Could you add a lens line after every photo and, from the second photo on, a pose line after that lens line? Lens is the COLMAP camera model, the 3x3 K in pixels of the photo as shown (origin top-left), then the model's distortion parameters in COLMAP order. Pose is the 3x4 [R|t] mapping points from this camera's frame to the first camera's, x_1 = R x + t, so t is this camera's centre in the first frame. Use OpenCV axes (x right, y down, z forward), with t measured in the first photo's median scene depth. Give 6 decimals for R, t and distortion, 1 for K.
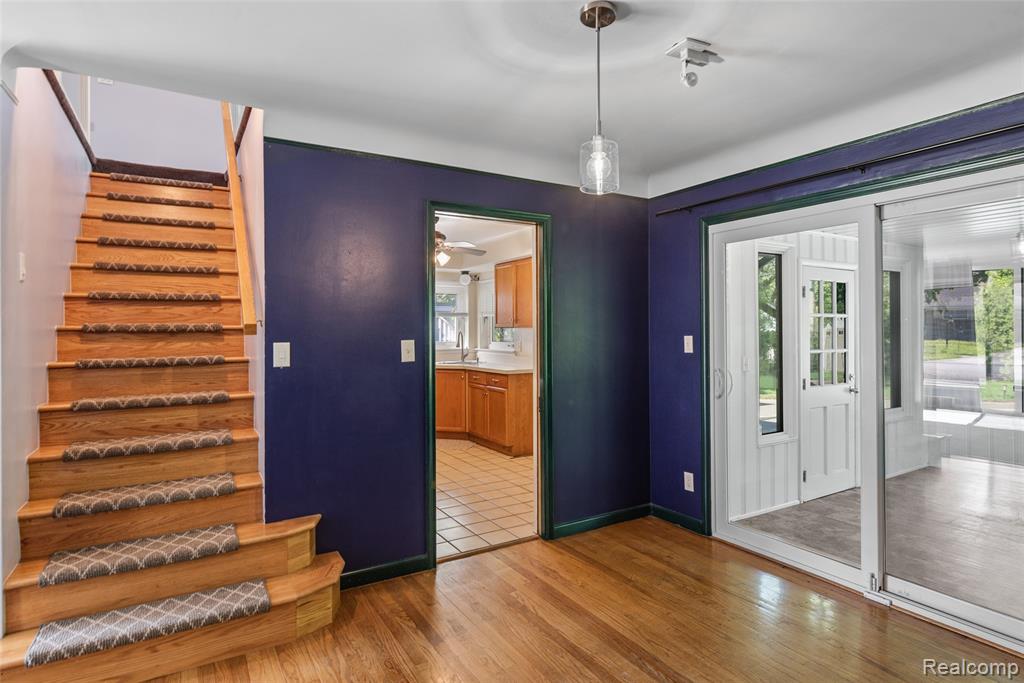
lens RADIAL K [[538.2, 0, 514.8], [0, 538.2, 329.6], [0, 0, 1]] dist [-0.000754, 0.000013]
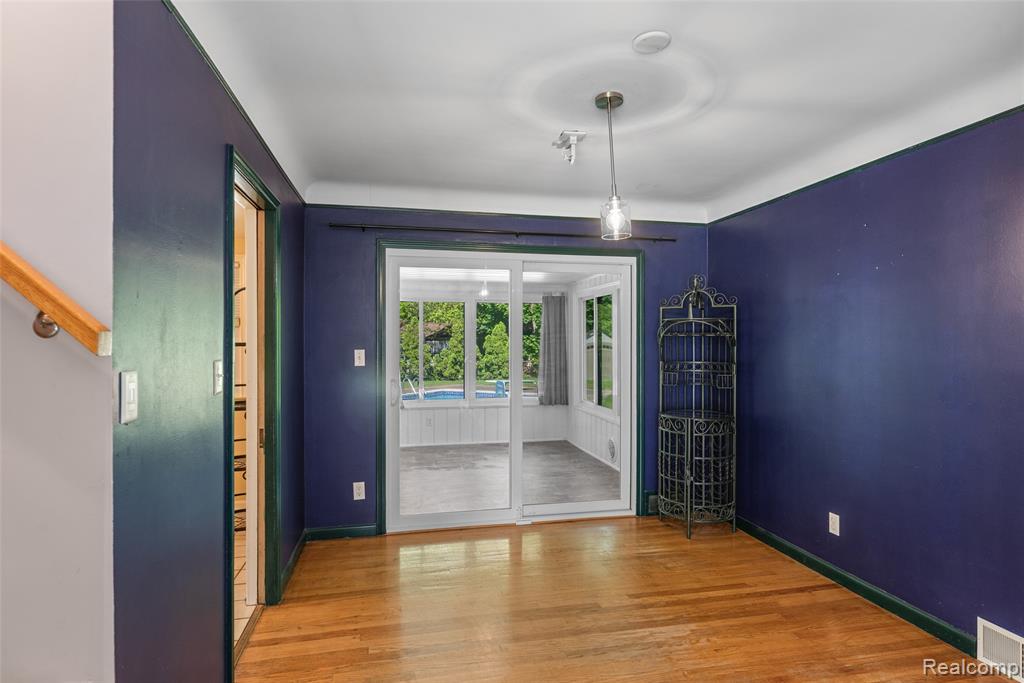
lens RADIAL K [[543.9, 0, 506.5], [0, 543.9, 343.2], [0, 0, 1]] dist [-0.002052, -0.000144]
pose [[0.340960, 0.006403, 0.940056, -0.594409], [-0.004360, 0.999977, -0.005230, 0.003528], [-0.940068, -0.002315, 0.340980, 0.402052]]
